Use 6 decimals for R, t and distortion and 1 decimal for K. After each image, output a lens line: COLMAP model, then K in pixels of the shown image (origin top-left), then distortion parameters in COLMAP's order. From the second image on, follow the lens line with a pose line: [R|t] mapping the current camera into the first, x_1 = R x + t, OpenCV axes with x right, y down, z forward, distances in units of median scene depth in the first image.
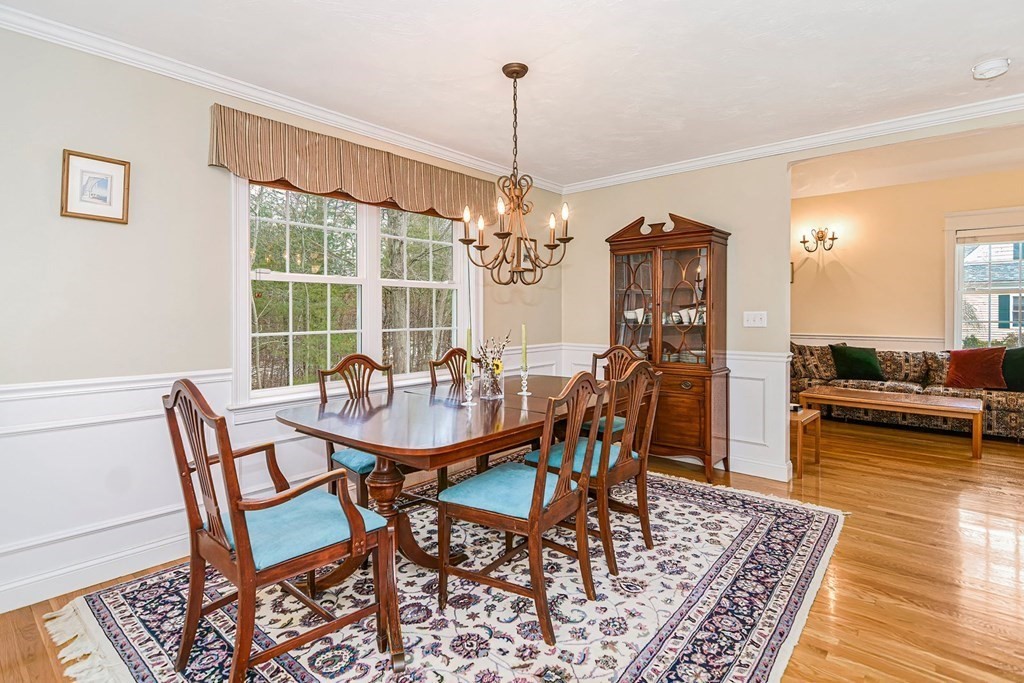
lens RADIAL K [[521.8, 0, 511.8], [0, 521.8, 315.4], [0, 0, 1]] dist [0.010501, -0.001355]
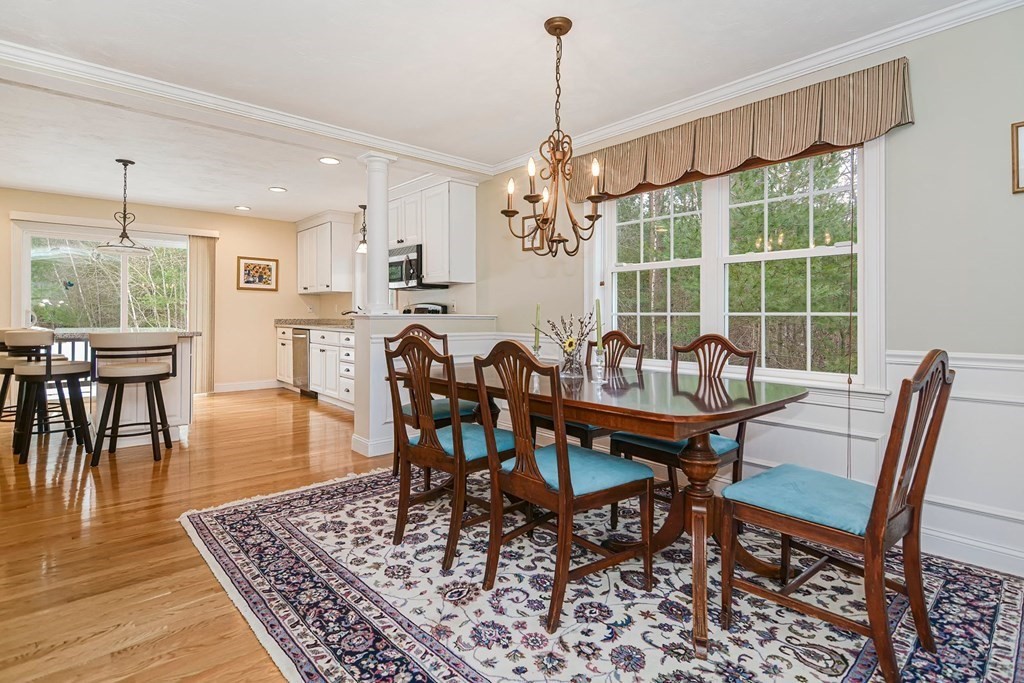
lens RADIAL K [[514.1, 0, 512.5], [0, 514.1, 327.8], [0, 0, 1]] dist [-0.001549, -0.001061]
pose [[-0.141685, 0.022414, -0.989658, 0.534806], [-0.009555, 0.999666, 0.024009, 0.028615], [0.989866, 0.012858, -0.141424, 0.614914]]
